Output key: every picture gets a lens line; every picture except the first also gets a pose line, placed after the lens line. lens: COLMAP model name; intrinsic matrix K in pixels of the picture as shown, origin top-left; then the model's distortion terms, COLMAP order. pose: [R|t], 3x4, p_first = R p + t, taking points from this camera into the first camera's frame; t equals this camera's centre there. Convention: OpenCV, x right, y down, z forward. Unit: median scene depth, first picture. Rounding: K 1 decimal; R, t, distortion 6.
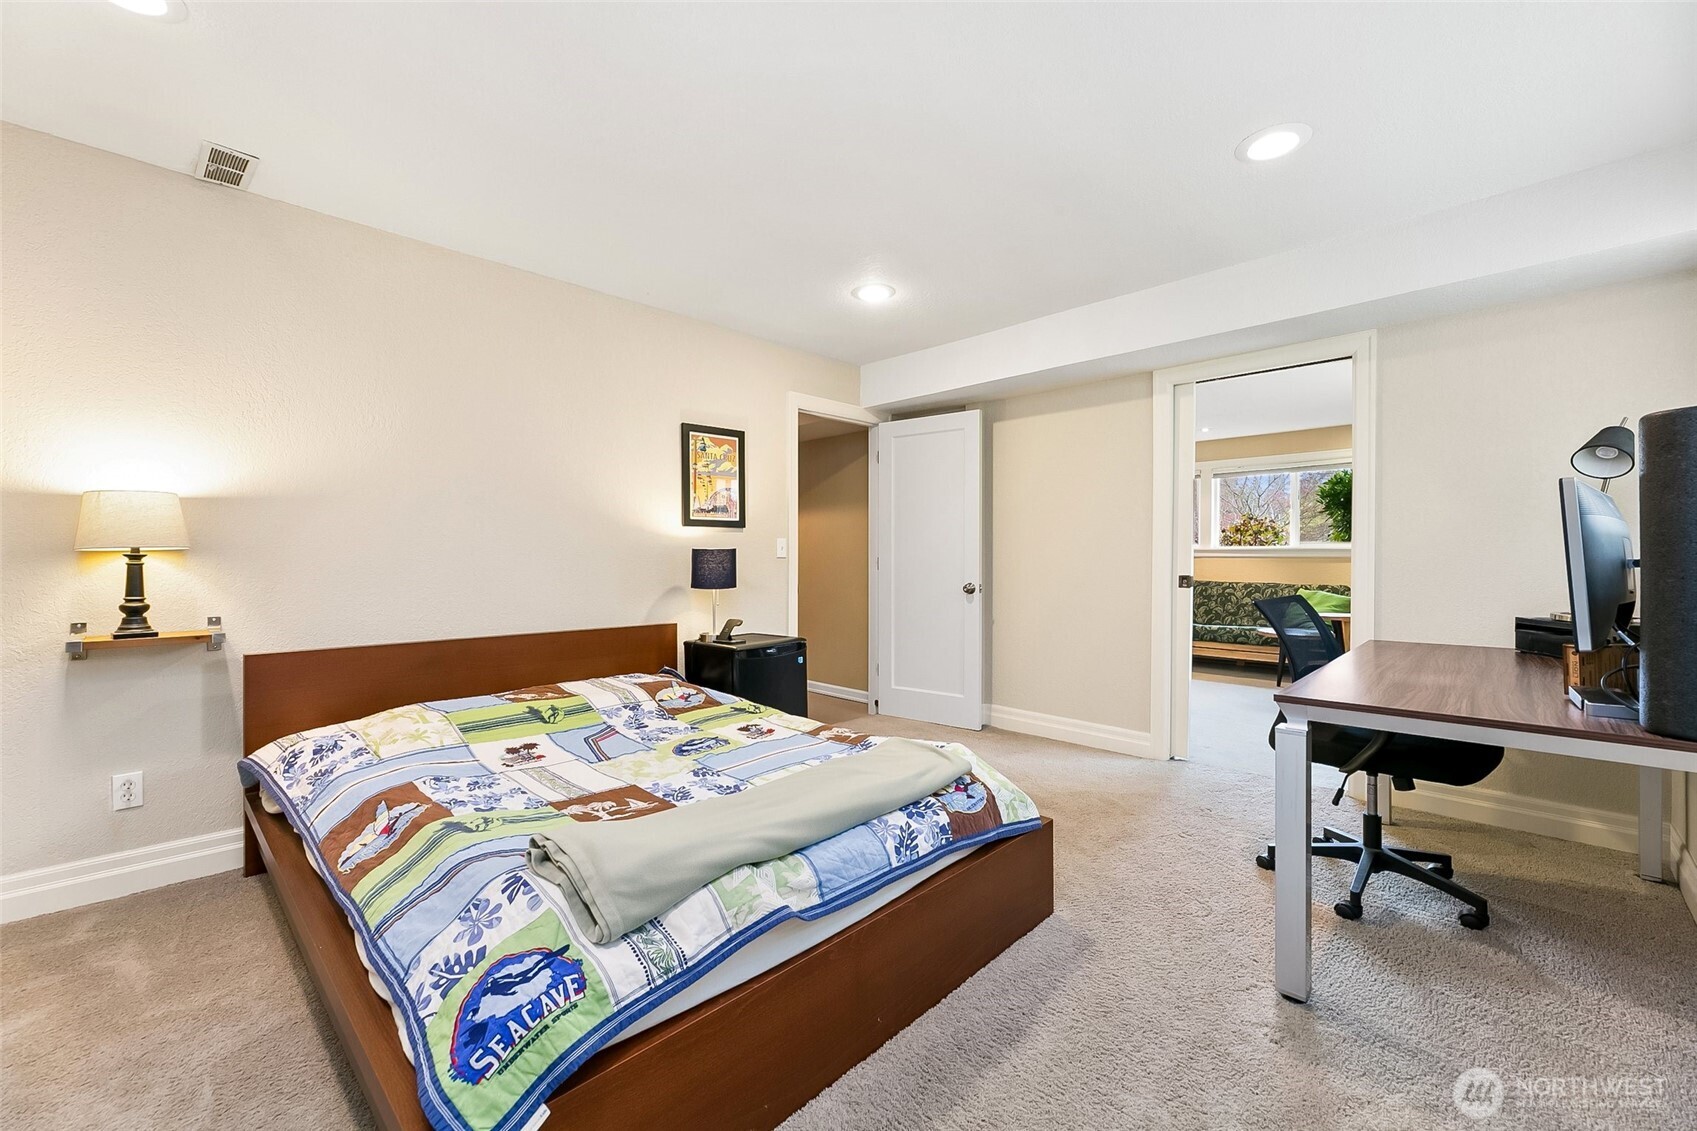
lens RADIAL K [[684.3, 0, 848.8], [0, 684.3, 564.8], [0, 0, 1]] dist [0.000568, -0.000069]
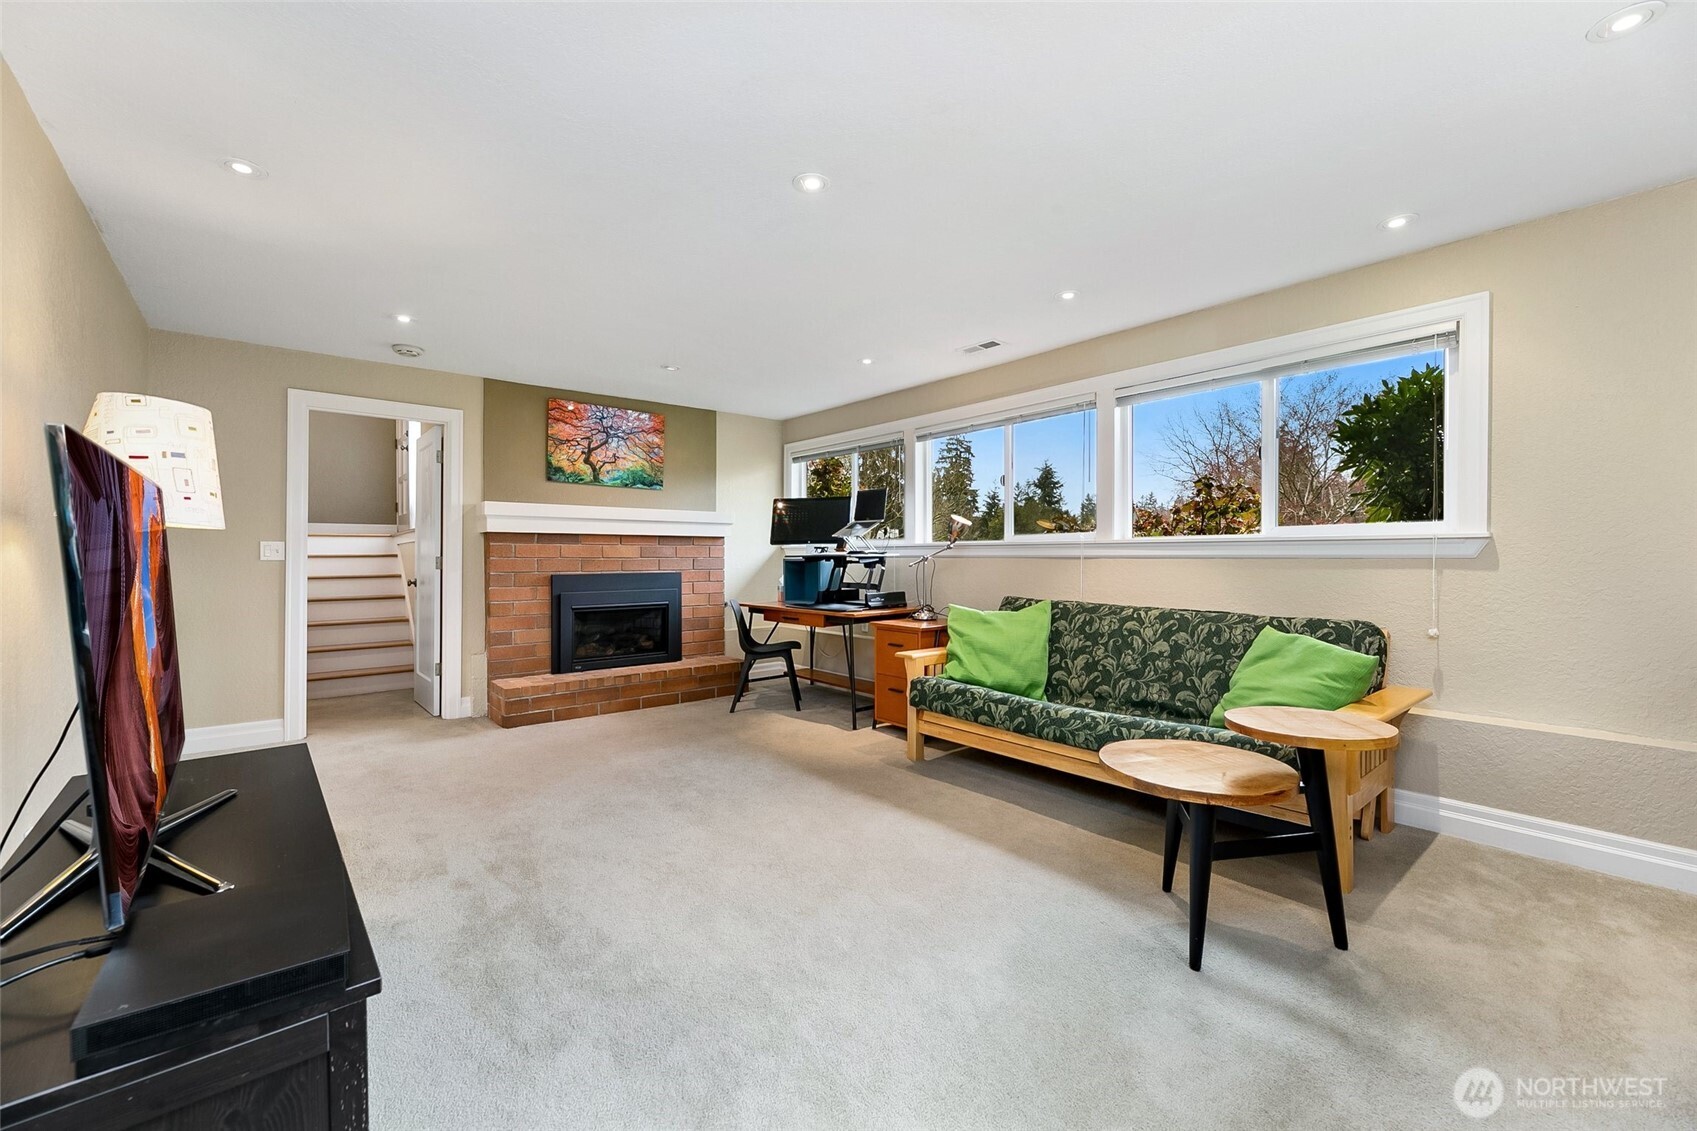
lens RADIAL K [[684.3, 0, 853.5], [0, 684.3, 560.2], [0, 0, 1]] dist [0.000568, -0.000069]
pose [[0.996015, -0.000183, -0.089181, 0.406080], [-0.000370, 0.999981, -0.006175, -0.005963], [0.089180, 0.006183, 0.995996, 0.496574]]
